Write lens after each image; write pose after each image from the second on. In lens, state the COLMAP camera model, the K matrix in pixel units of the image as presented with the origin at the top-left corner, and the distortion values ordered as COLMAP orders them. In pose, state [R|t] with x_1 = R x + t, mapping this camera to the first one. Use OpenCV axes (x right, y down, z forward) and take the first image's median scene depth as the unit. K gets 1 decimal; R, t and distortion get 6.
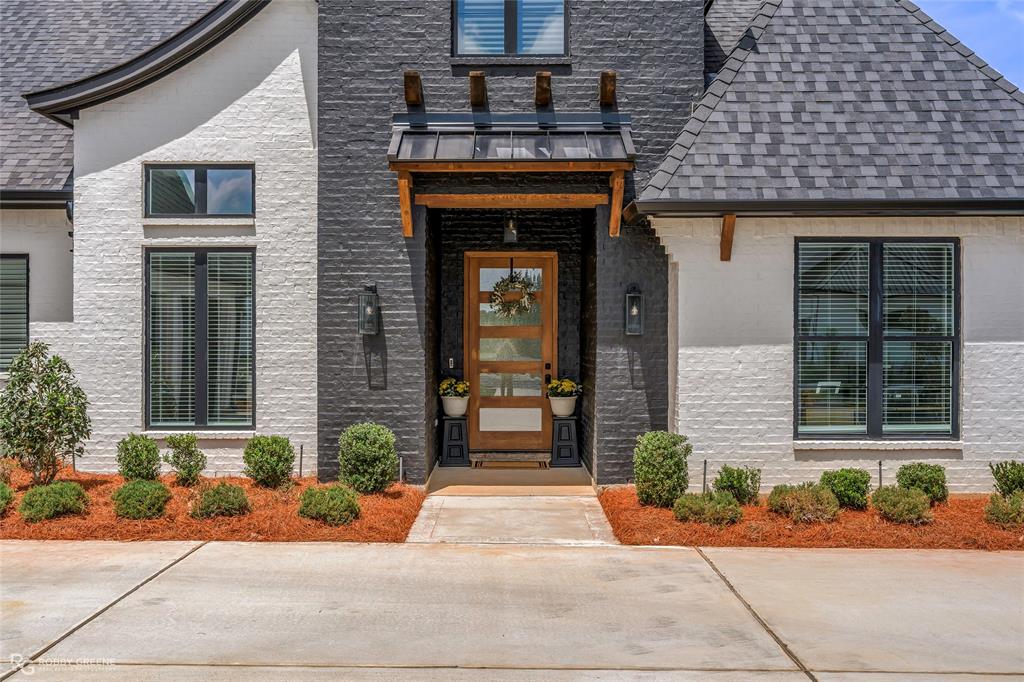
lens RADIAL K [[1014.4, 0, 516.6], [0, 1014.4, 343.5], [0, 0, 1]] dist [0.001680, 0.000000]
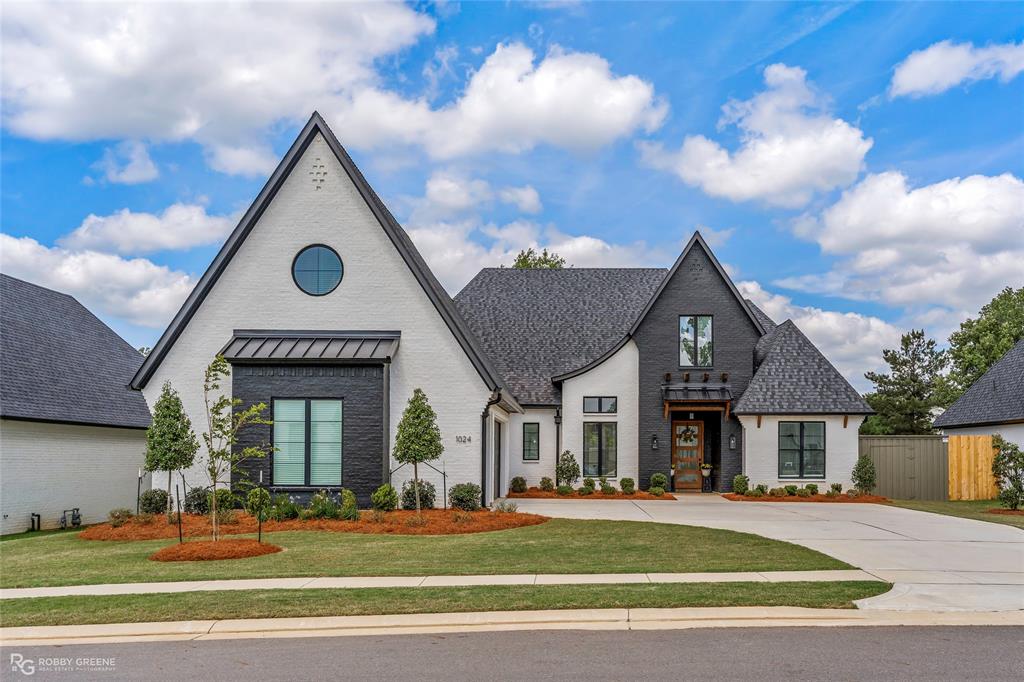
lens RADIAL K [[927.4, 0, 581.9], [0, 927.4, 430.4], [0, 0, 1]] dist [-0.005603, 0.000000]
pose [[0.999977, 0.003258, -0.006010, -0.368954], [-0.003445, 0.999505, -0.031279, 0.028488], [0.005906, 0.031298, 0.999493, -2.105269]]
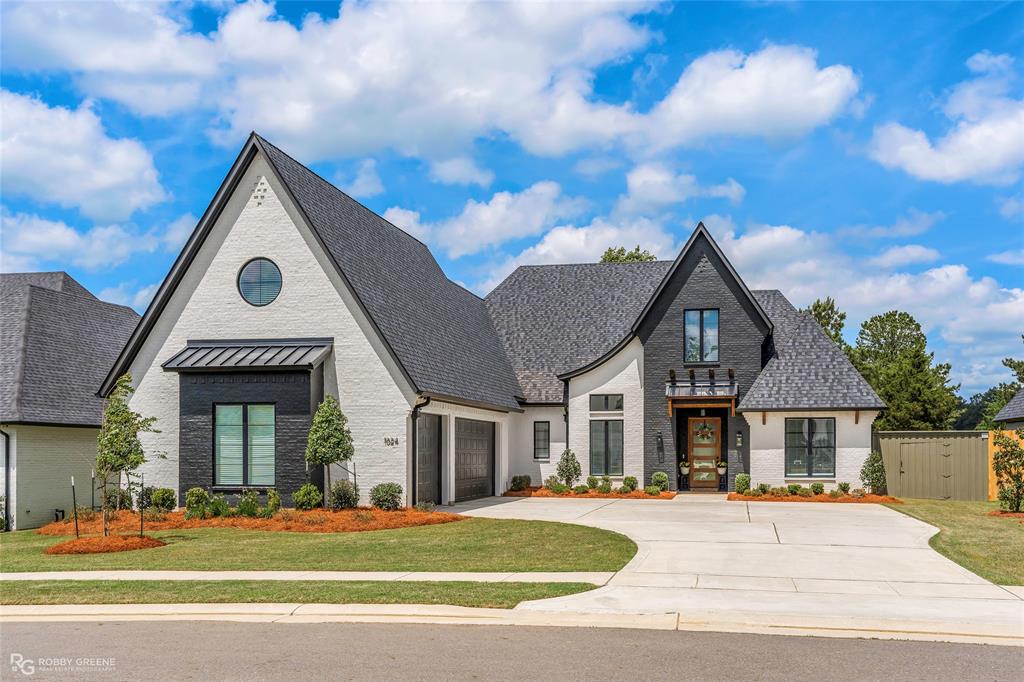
lens RADIAL K [[958.0, 0, 580.8], [0, 958.0, 435.8], [0, 0, 1]] dist [-0.006274, 0.000000]
pose [[0.985487, -0.003718, -0.169713, 0.135931], [0.000467, 0.999816, -0.019190, 0.016448], [0.169753, 0.018833, 0.985307, -2.144203]]
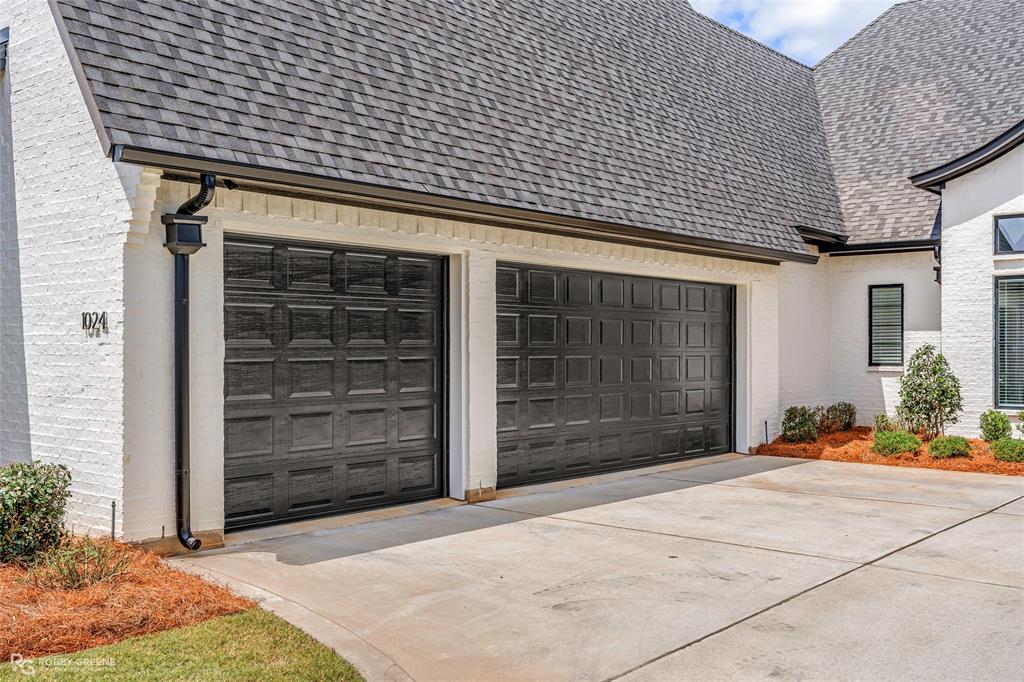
lens RADIAL K [[1014.4, 0, 510.7], [0, 1014.4, 340.1], [0, 0, 1]] dist [0.001680, 0.000000]
pose [[0.754167, -0.007211, -0.656643, 0.044212], [0.000355, 0.999944, -0.010573, 0.006653], [0.656683, 0.007741, 0.754127, -0.490442]]
